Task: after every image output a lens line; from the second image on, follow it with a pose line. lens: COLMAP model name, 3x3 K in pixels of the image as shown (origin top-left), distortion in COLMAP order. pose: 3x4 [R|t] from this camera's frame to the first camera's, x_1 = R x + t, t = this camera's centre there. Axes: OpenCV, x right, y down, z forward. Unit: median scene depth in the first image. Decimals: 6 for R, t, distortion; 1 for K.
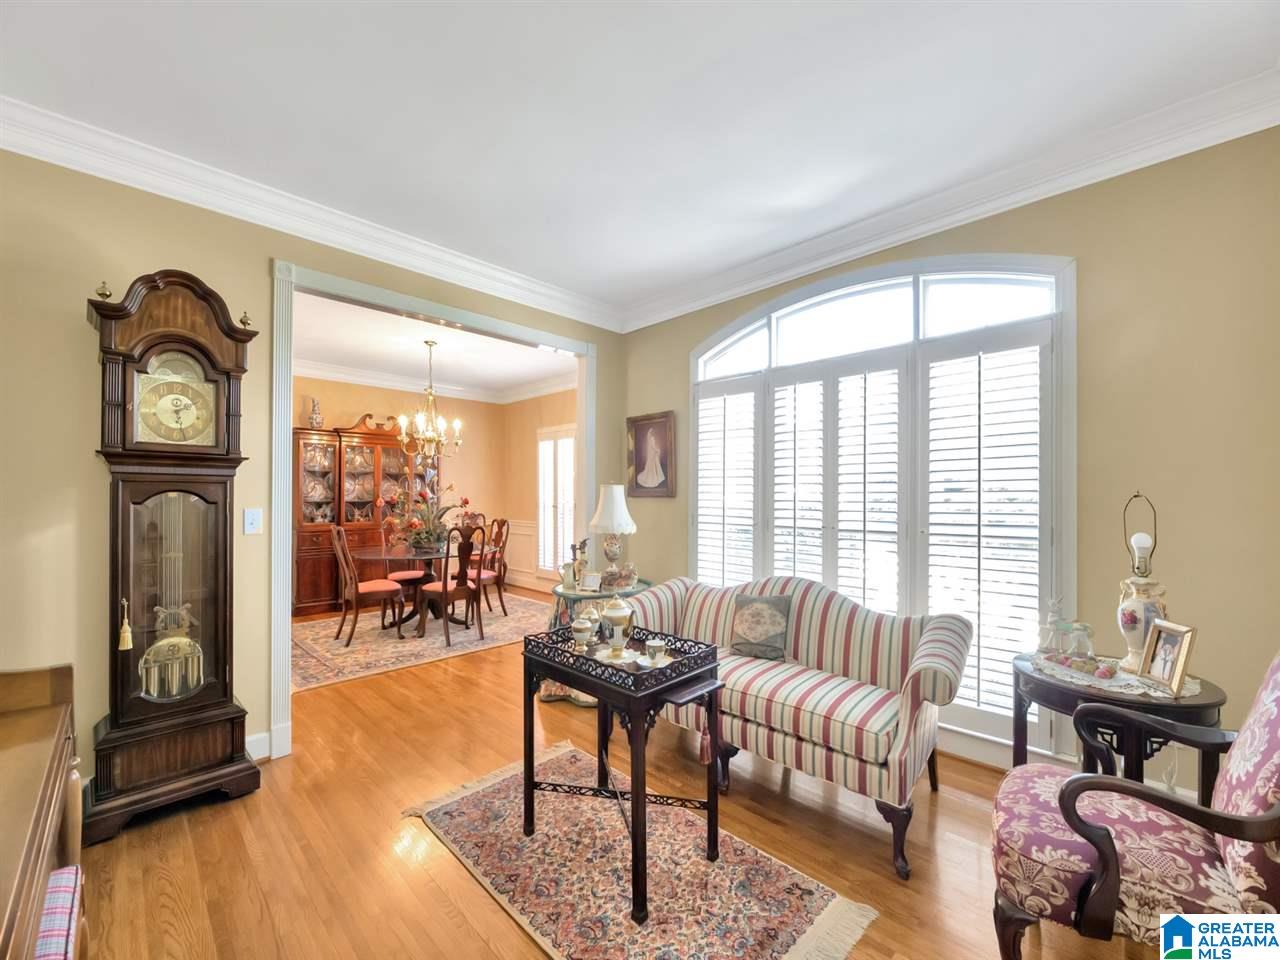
lens RADIAL K [[517.1, 0, 622.1], [0, 517.1, 486.3], [0, 0, 1]] dist [-0.000258, -0.000002]
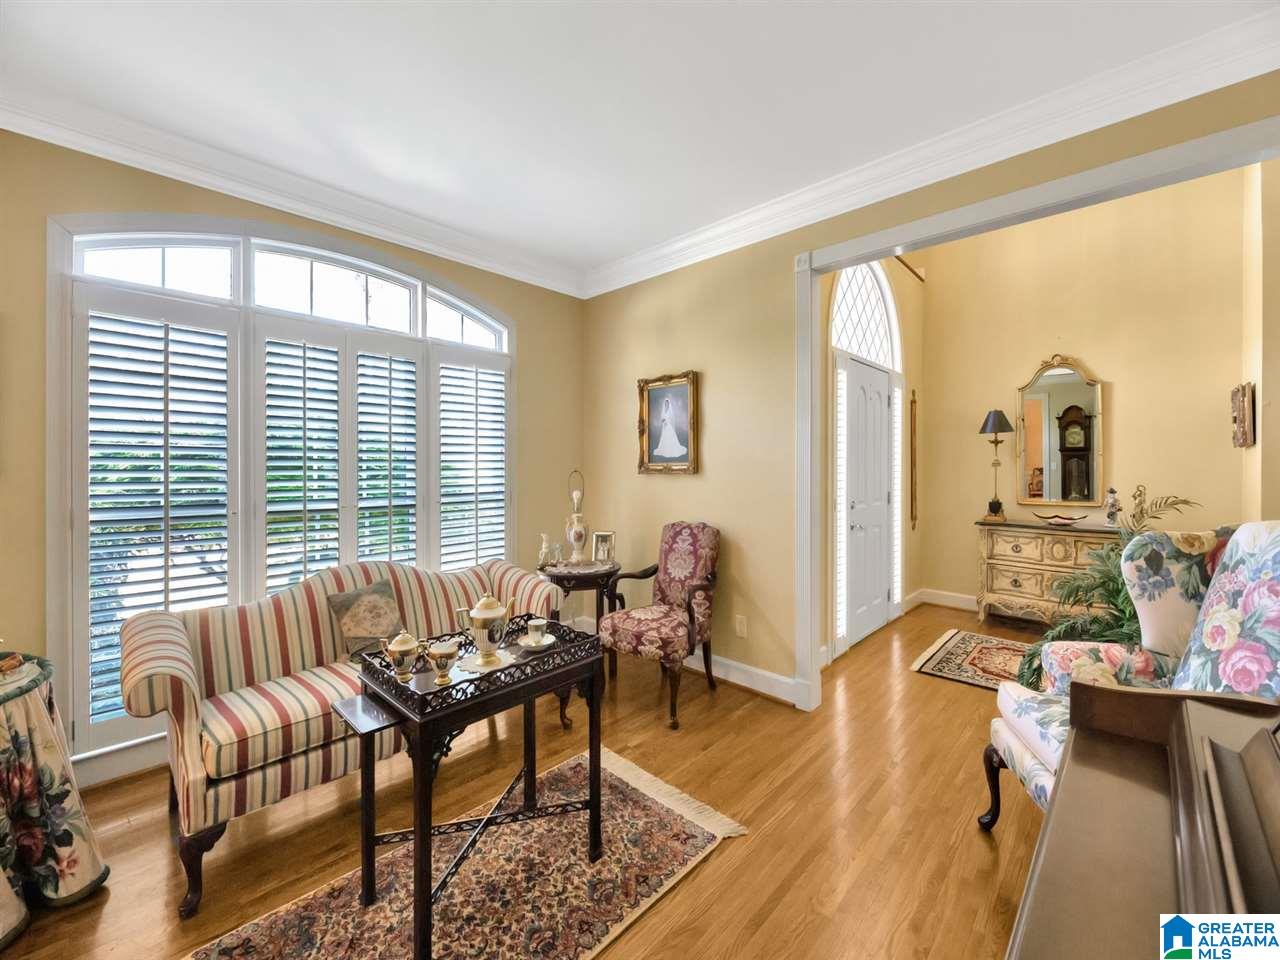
lens RADIAL K [[517.1, 0, 622.1], [0, 517.1, 486.3], [0, 0, 1]] dist [-0.000258, -0.000002]
pose [[-0.010546, -0.031372, 0.999452, -0.675258], [-0.009291, 0.999468, 0.031274, 0.008873], [-0.999901, -0.008956, -0.010832, 0.621902]]
